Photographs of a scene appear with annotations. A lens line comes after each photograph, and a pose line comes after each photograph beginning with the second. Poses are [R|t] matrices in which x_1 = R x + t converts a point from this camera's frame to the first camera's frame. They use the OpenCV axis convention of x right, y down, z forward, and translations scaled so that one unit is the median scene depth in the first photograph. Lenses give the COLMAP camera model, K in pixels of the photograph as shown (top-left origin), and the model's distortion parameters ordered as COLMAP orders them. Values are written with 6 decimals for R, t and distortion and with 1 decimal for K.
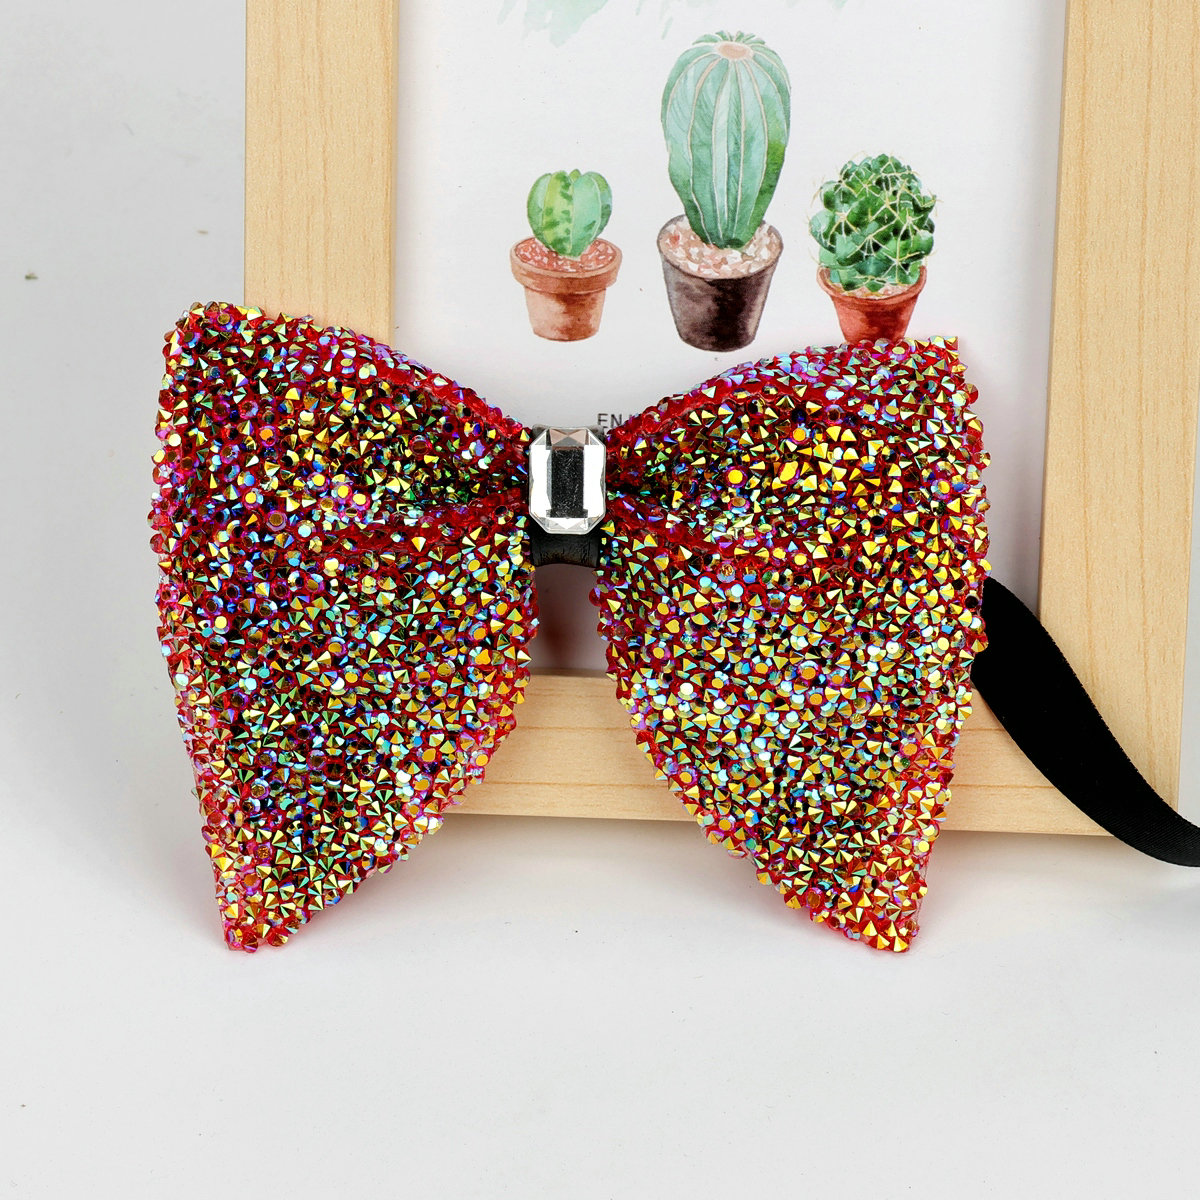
lens RADIAL K [[3133.3, 0, 650.4], [0, 3133.3, 531.4], [0, 0, 1]] dist [0.075800, 0.215418]
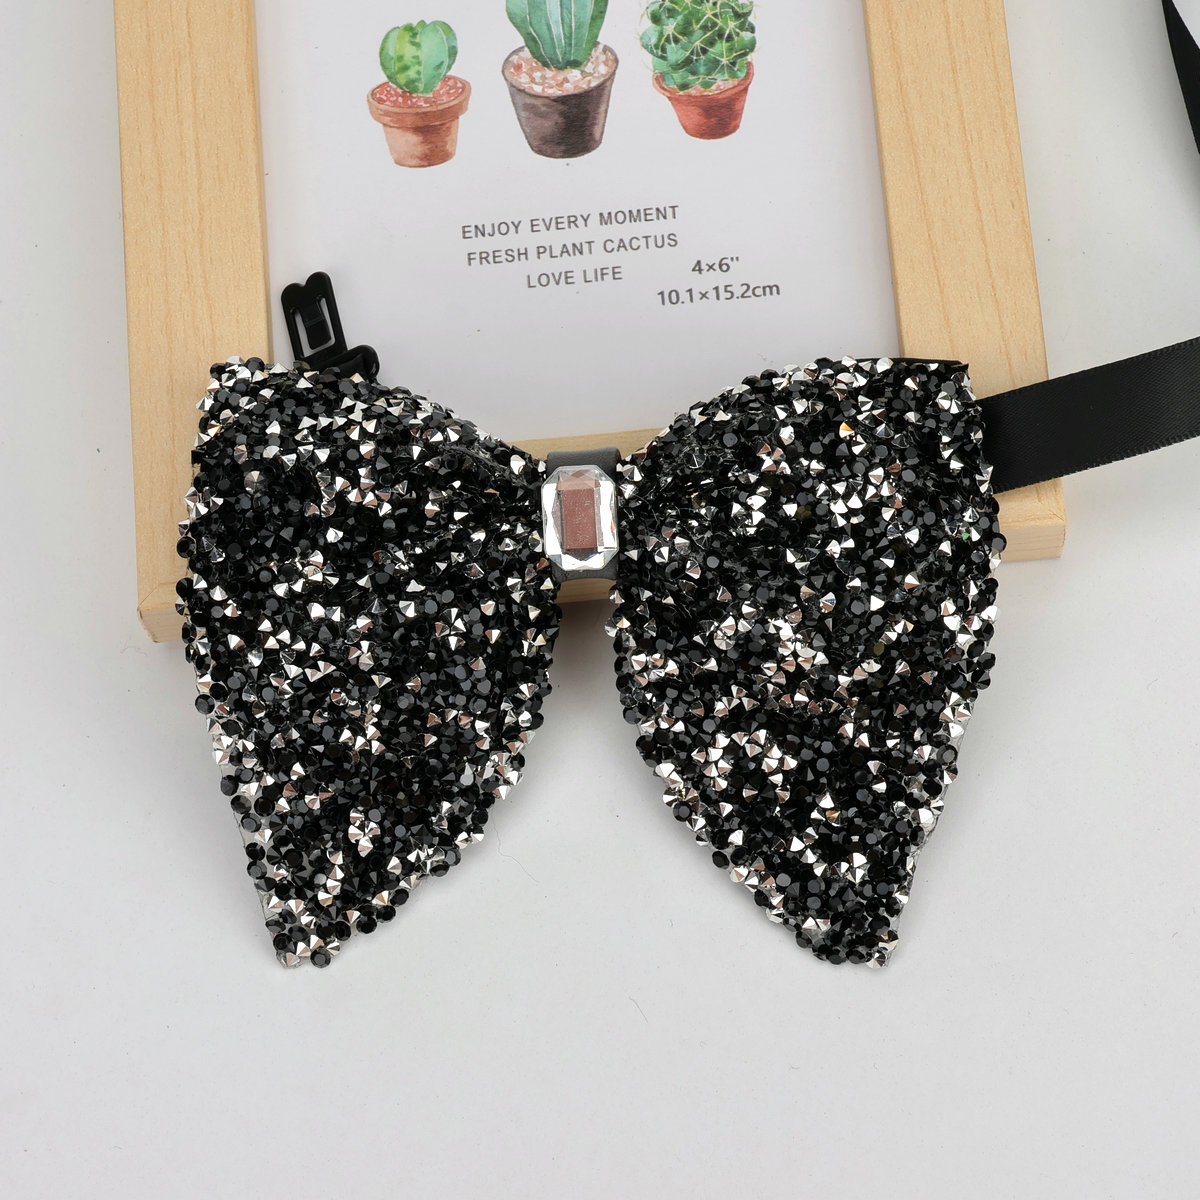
lens RADIAL K [[3133.3, 0, 650.4], [0, 3133.3, 531.4], [0, 0, 1]] dist [0.075800, 0.215418]
pose [[0.993912, -0.098873, 0.048613, -0.015313], [0.110101, 0.907749, -0.404808, 0.494125], [-0.004104, 0.407696, 0.913109, 0.078678]]
